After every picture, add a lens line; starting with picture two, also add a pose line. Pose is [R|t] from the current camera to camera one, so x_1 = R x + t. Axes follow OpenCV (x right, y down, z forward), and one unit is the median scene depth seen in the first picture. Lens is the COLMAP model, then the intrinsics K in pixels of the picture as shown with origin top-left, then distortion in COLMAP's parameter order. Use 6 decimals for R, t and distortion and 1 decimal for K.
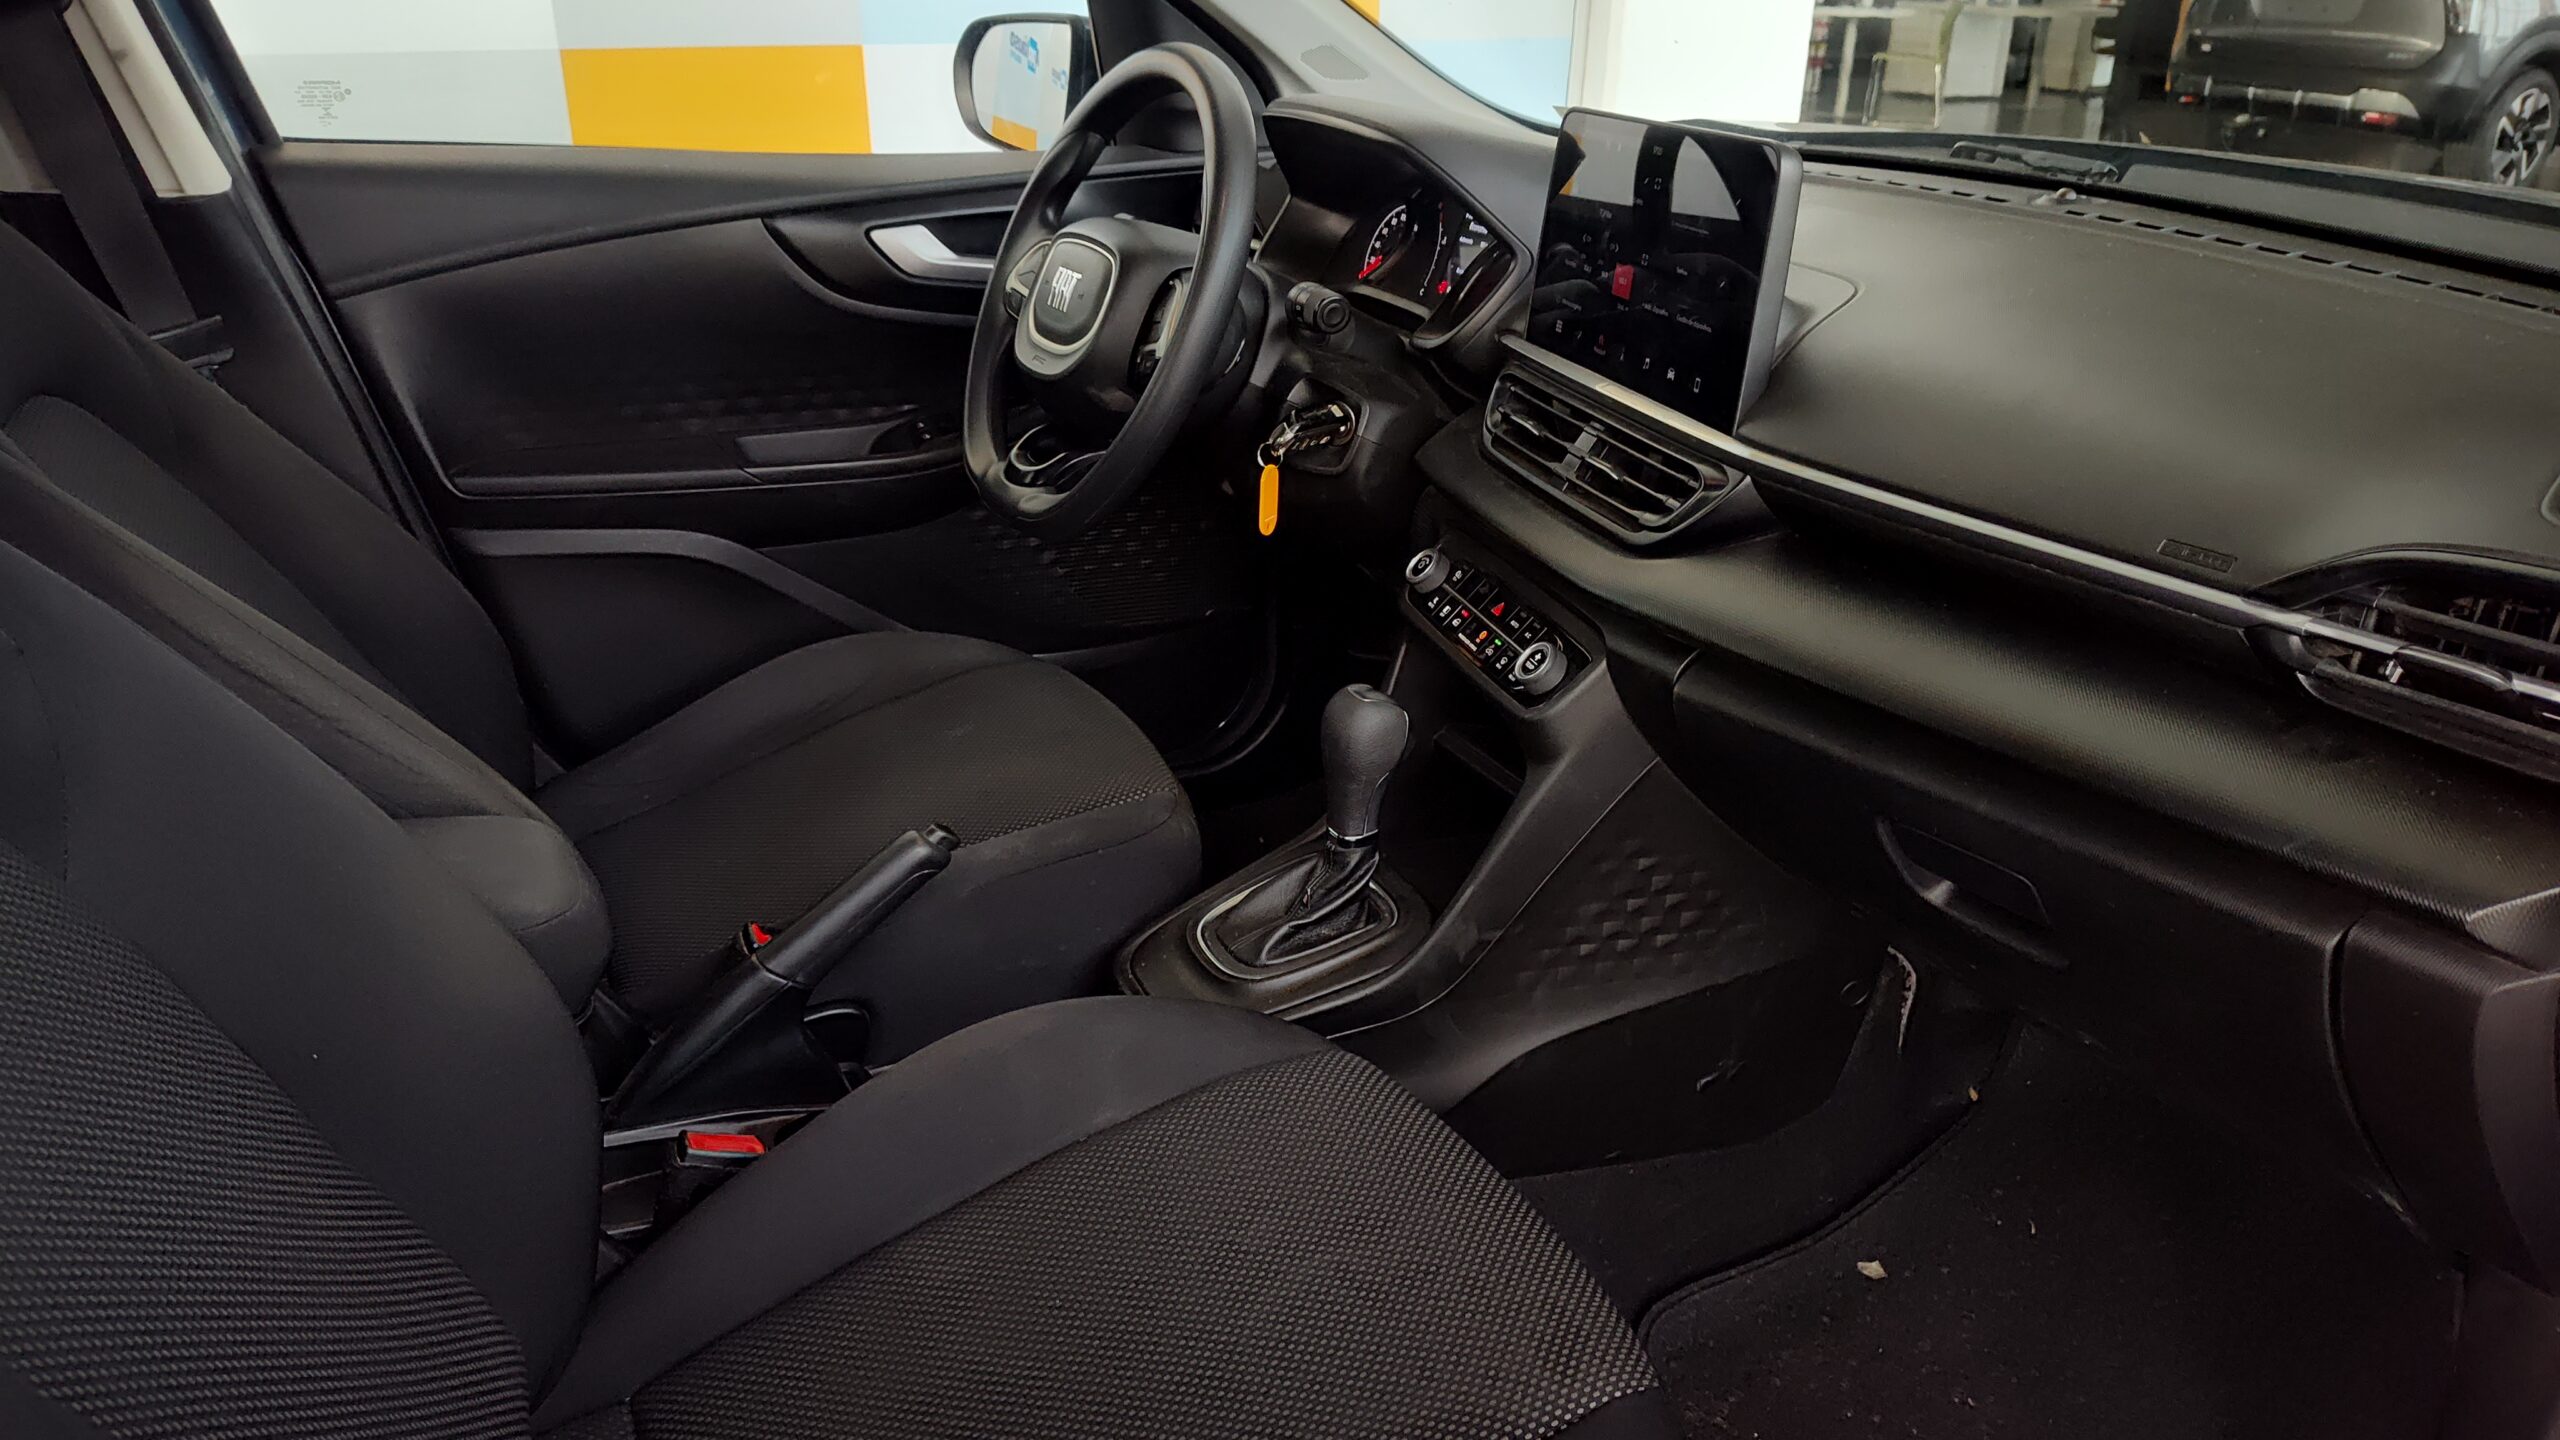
lens RADIAL K [[1767.3, 0, 1279.5], [0, 1767.3, 747.7], [0, 0, 1]] dist [0.048804, -0.039933]
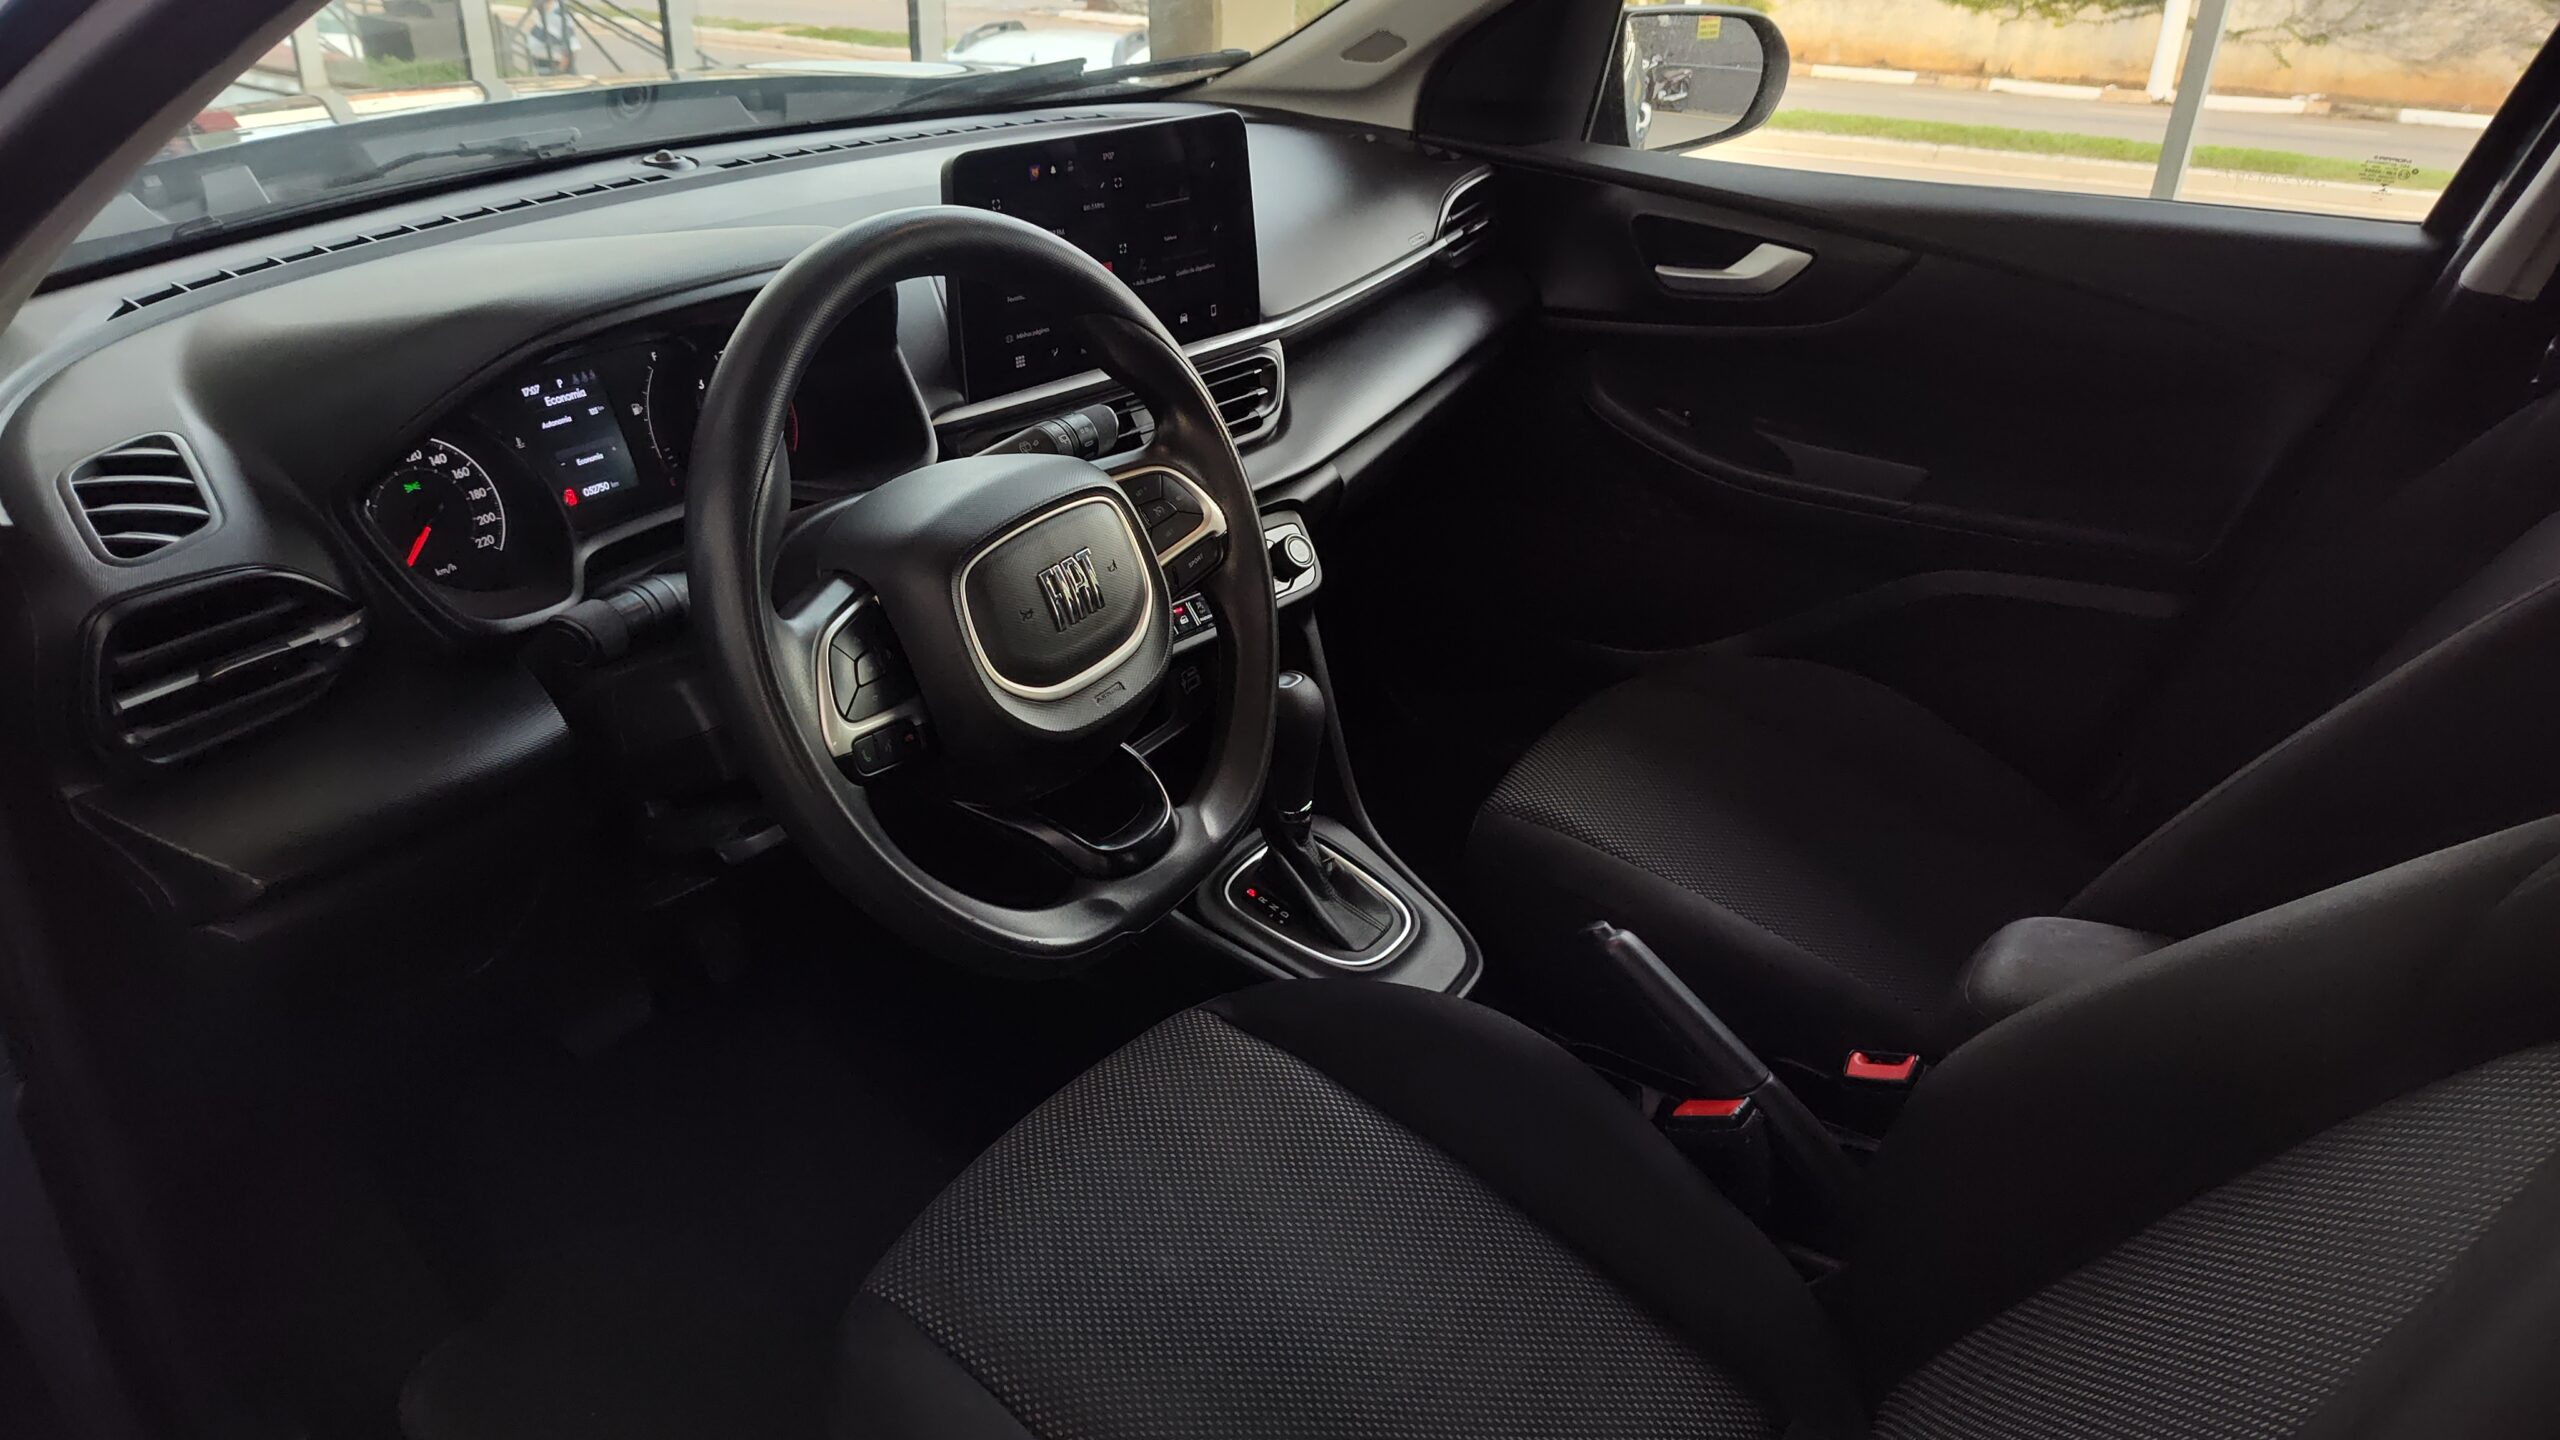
lens RADIAL K [[1775.4, 0, 1267.9], [0, 1775.4, 722.7], [0, 0, 1]] dist [0.052460, -0.072472]
pose [[-0.505988, -0.438026, 0.743041, -0.662834], [0.317893, 0.706112, 0.632732, -0.609811], [-0.801823, 0.556362, -0.218039, 1.090487]]
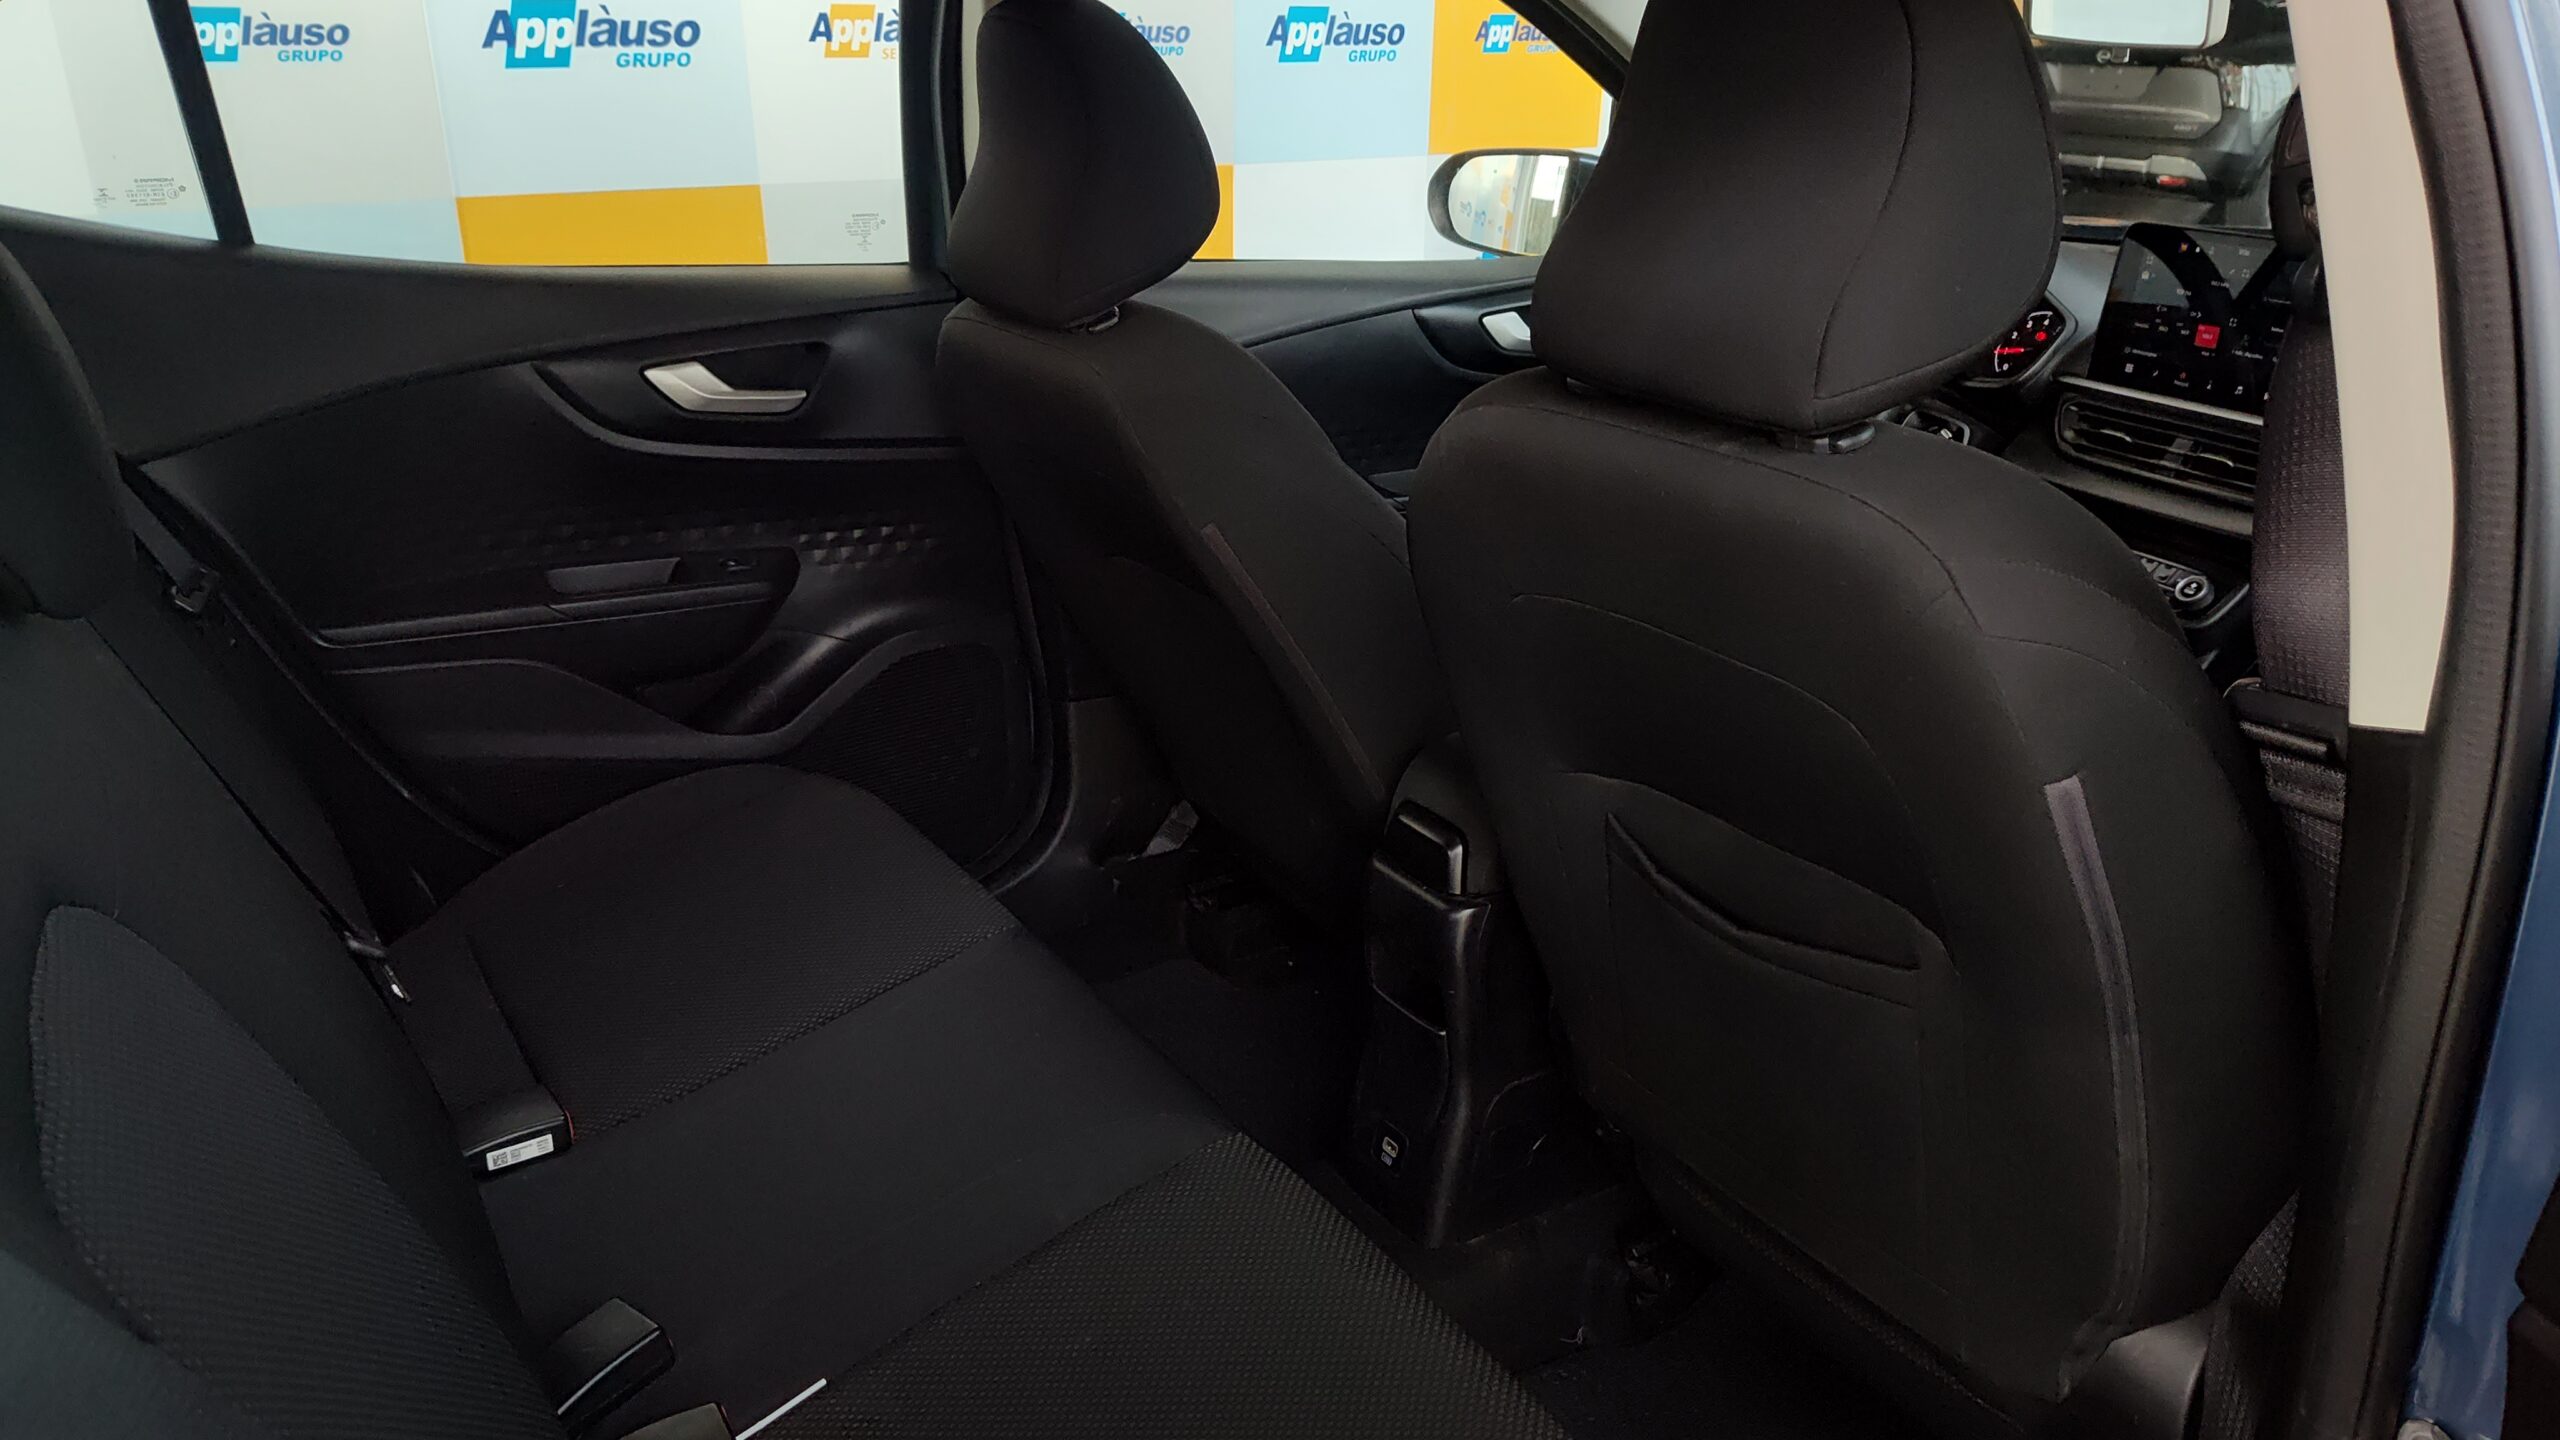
lens RADIAL K [[1775.4, 0, 1267.9], [0, 1775.4, 722.7], [0, 0, 1]] dist [0.052460, -0.072472]
pose [[0.992471, -0.050767, 0.111468, -0.650551], [0.055980, 0.997455, -0.044148, 0.070576], [-0.108943, 0.050056, 0.992787, -0.334855]]
